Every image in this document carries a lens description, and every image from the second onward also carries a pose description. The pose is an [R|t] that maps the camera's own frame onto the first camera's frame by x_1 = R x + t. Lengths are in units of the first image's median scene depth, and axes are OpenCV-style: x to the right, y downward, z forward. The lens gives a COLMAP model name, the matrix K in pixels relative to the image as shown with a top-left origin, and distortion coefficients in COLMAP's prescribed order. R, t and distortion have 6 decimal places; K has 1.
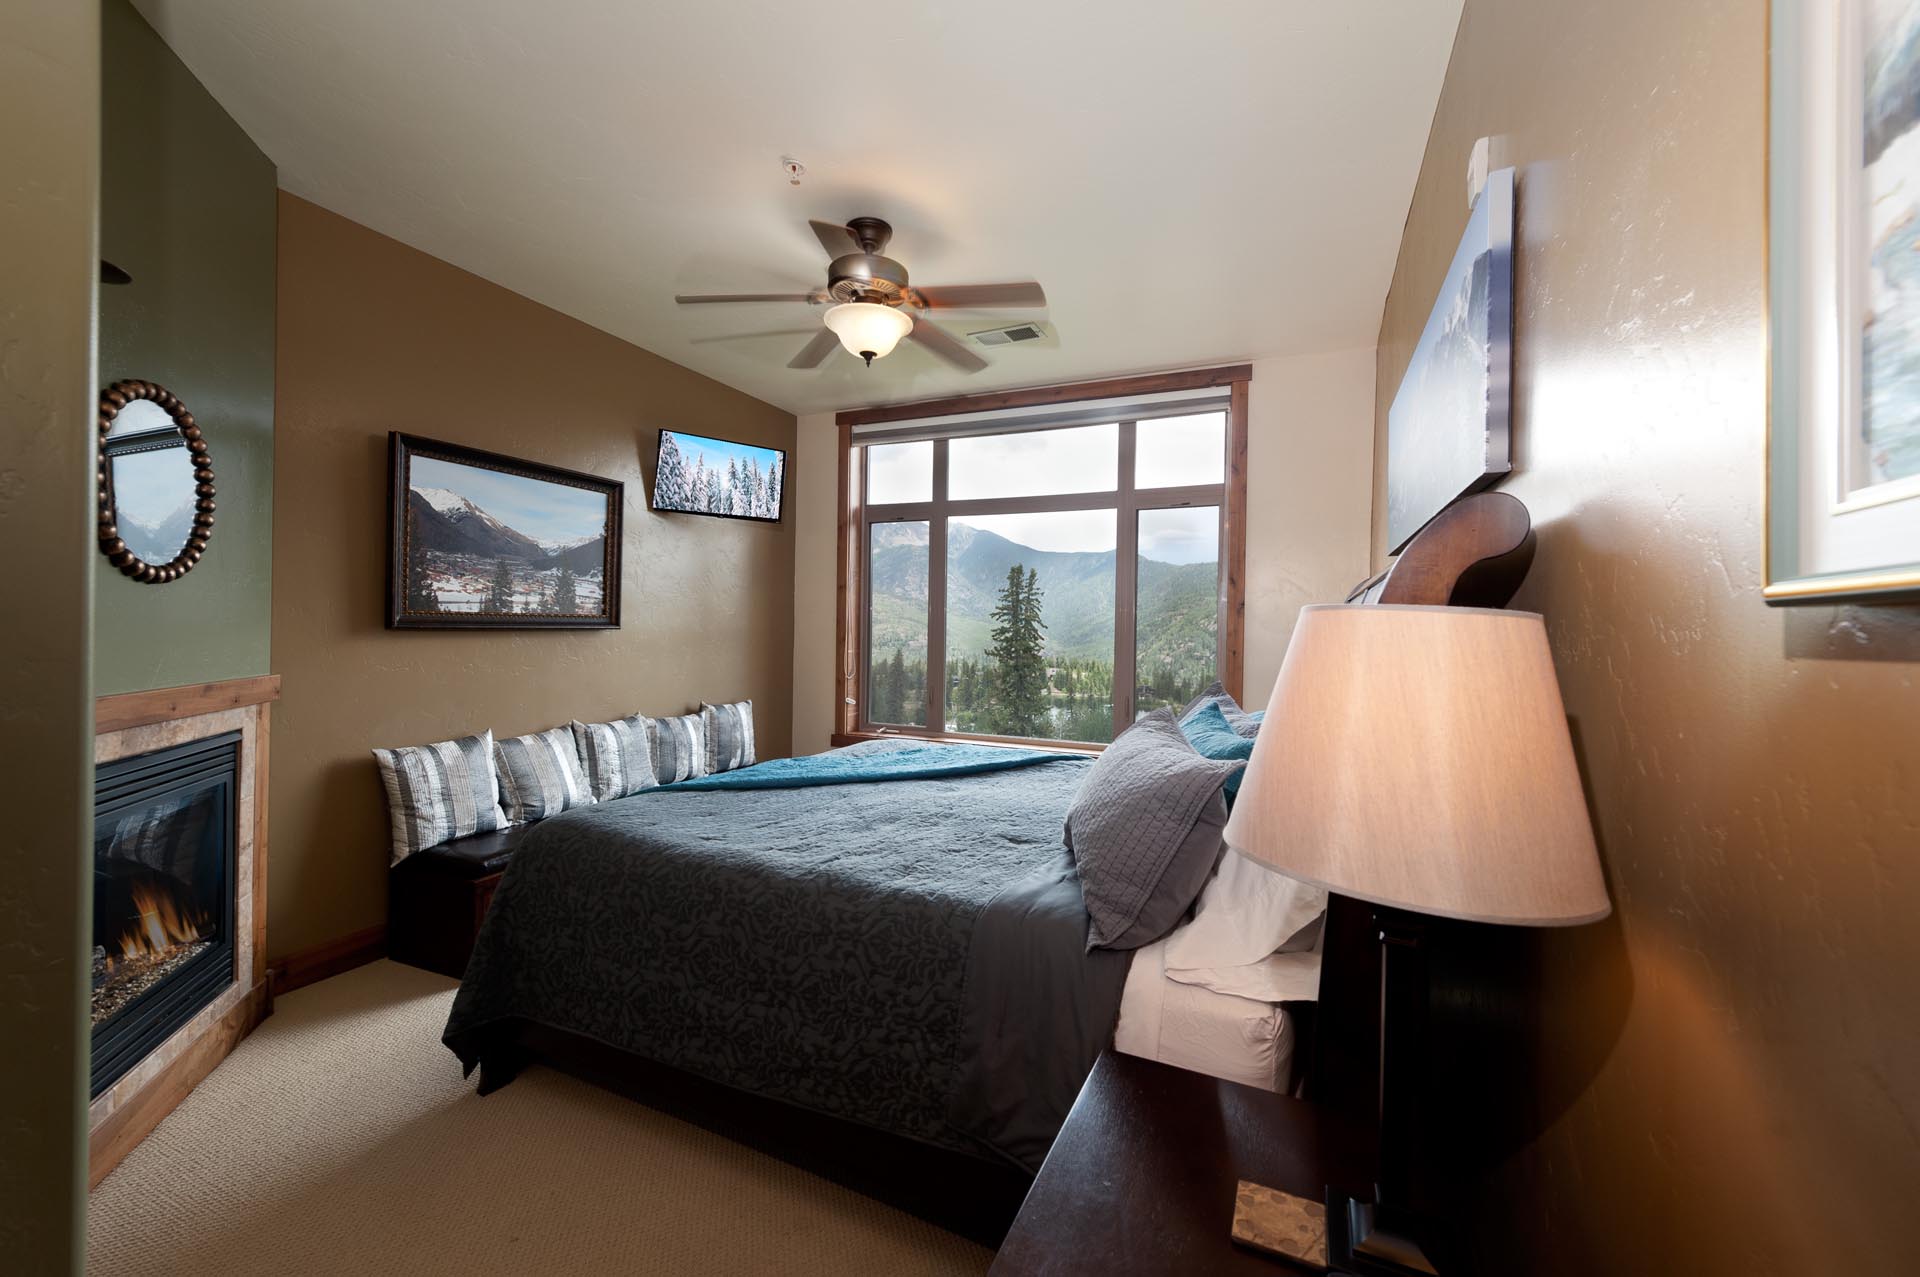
lens RADIAL K [[755.5, 0, 953.9], [0, 755.5, 632.7], [0, 0, 1]] dist [0.019990, -0.000771]
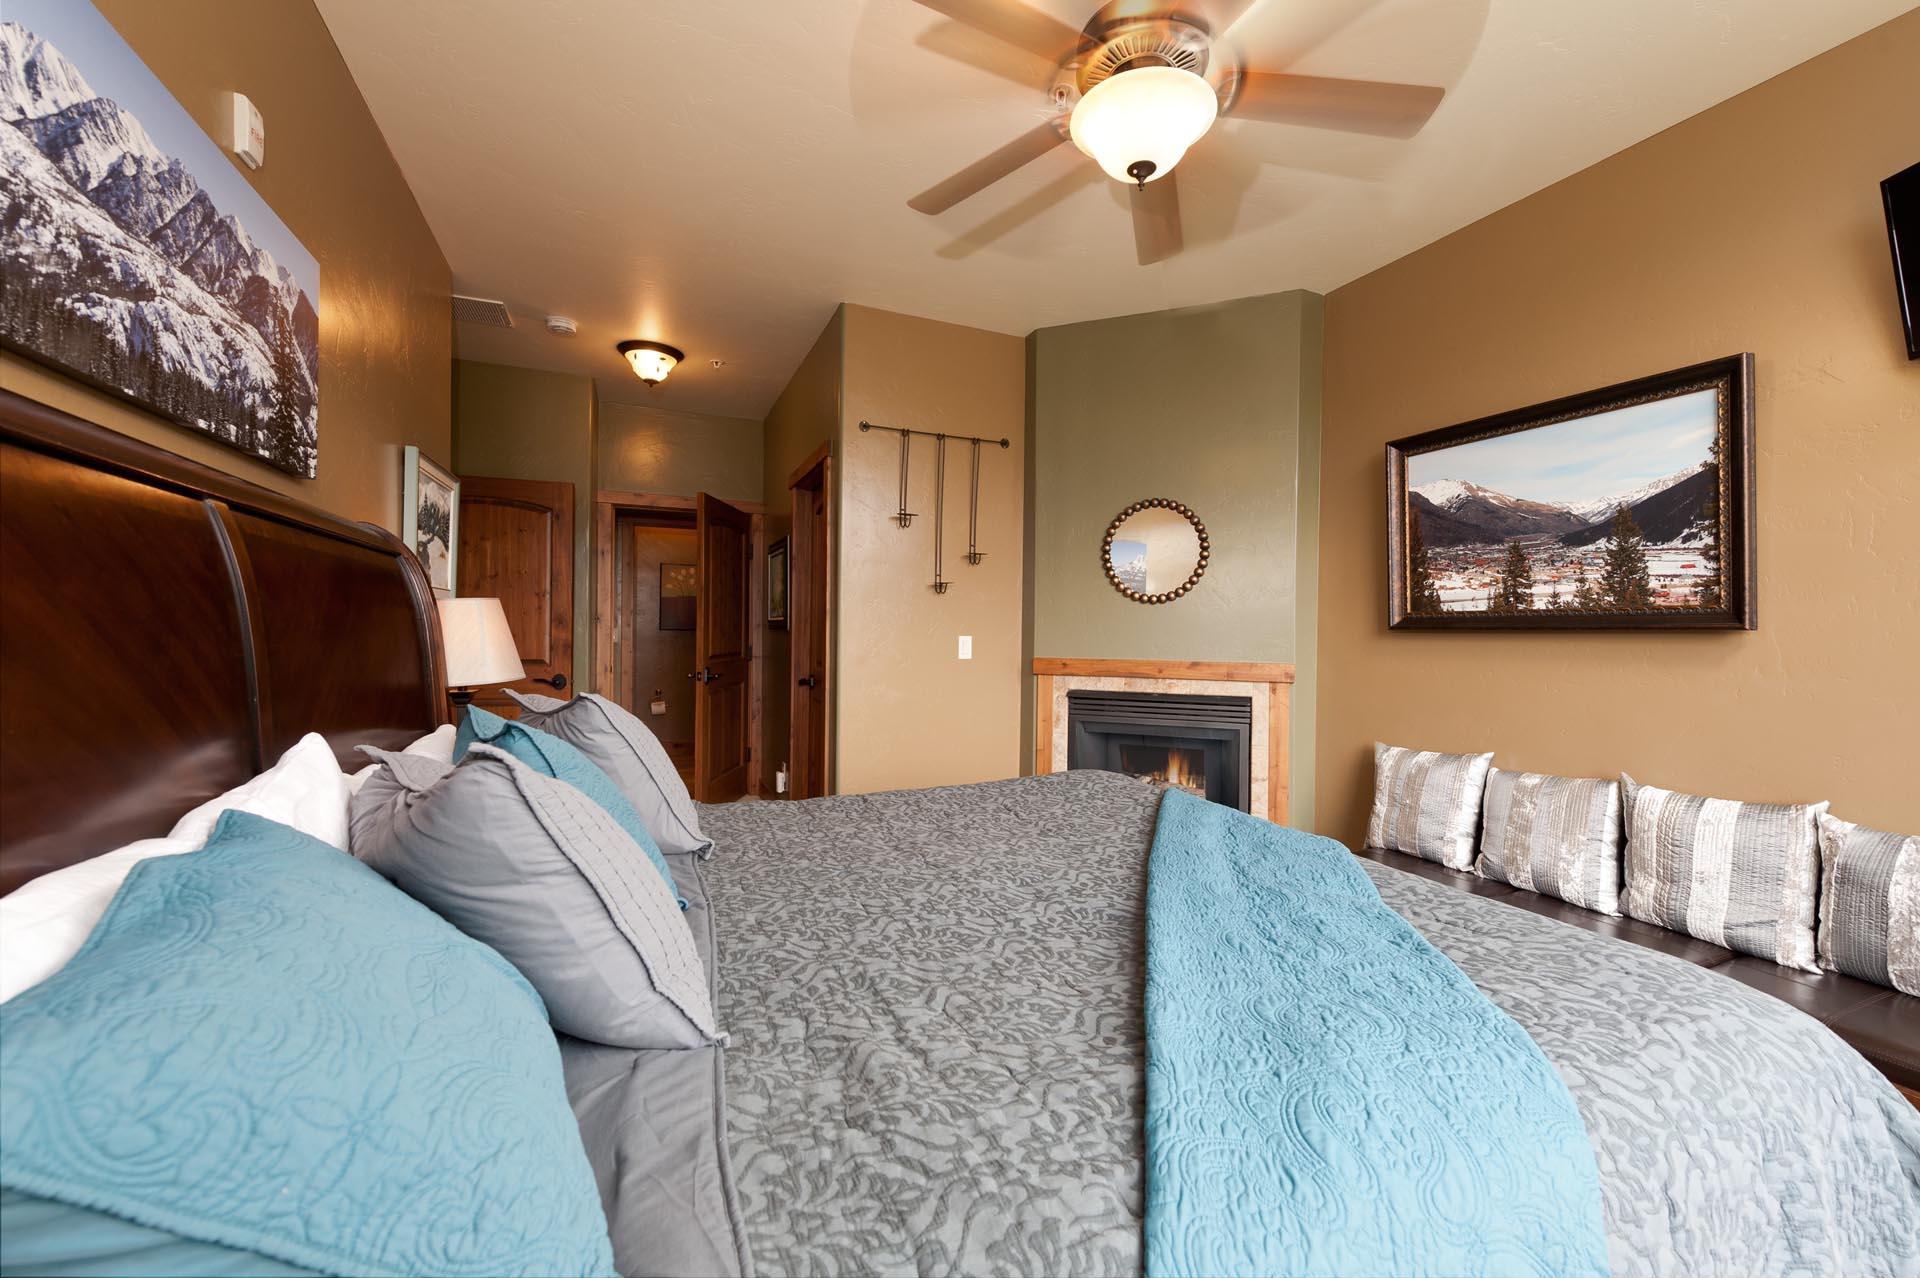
lens RADIAL K [[755.5, 0, 962.7], [0, 755.5, 629.7], [0, 0, 1]] dist [0.019990, -0.000771]
pose [[-0.670218, -0.021433, -0.741855, 0.376478], [-0.023296, 0.999698, -0.007836, 0.014071], [0.741799, 0.012031, -0.670514, 1.110177]]
